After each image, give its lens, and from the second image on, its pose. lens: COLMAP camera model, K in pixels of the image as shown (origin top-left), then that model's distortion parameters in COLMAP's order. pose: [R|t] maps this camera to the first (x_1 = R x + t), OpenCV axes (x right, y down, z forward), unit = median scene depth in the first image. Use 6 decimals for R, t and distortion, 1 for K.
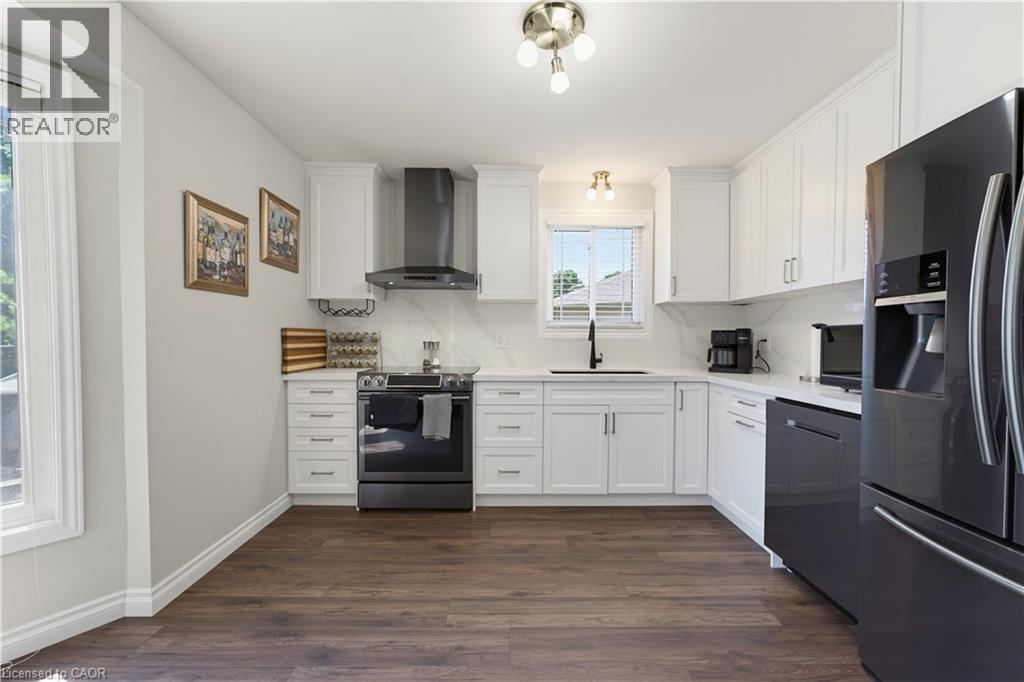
lens RADIAL K [[404.8, 0, 512.0], [0, 404.8, 343.2], [0, 0, 1]] dist [-0.007500, -0.000013]
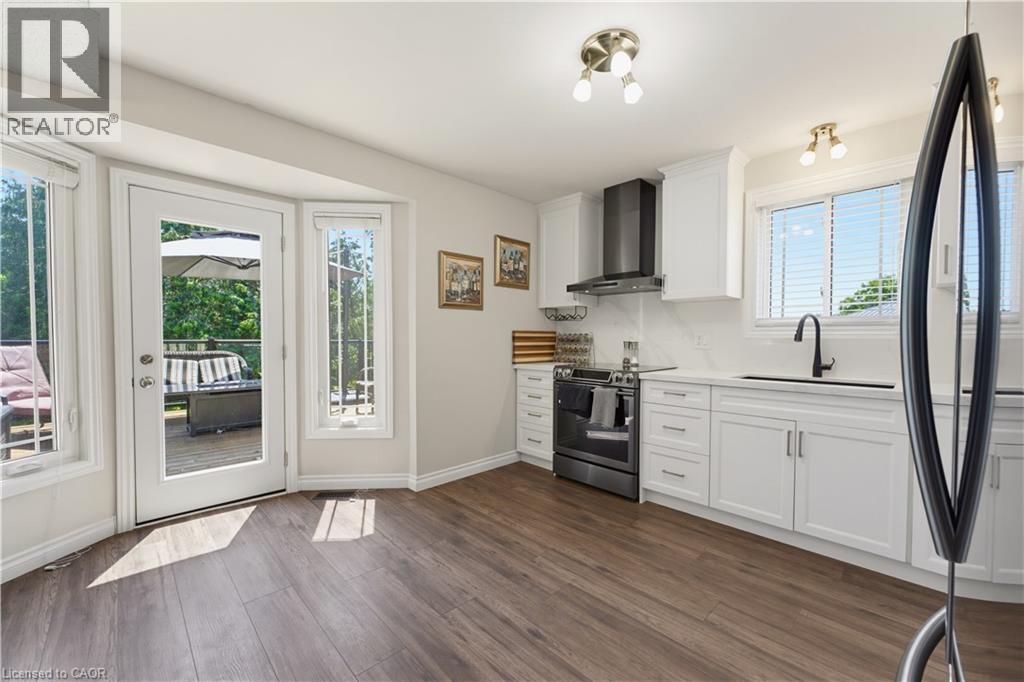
lens RADIAL K [[404.8, 0, 513.1], [0, 404.8, 342.5], [0, 0, 1]] dist [-0.007500, -0.000013]
pose [[0.687815, 0.007065, -0.725852, 0.444574], [-0.012174, 0.999924, -0.001804, 0.005285], [0.725784, 0.010078, 0.687849, 0.039165]]
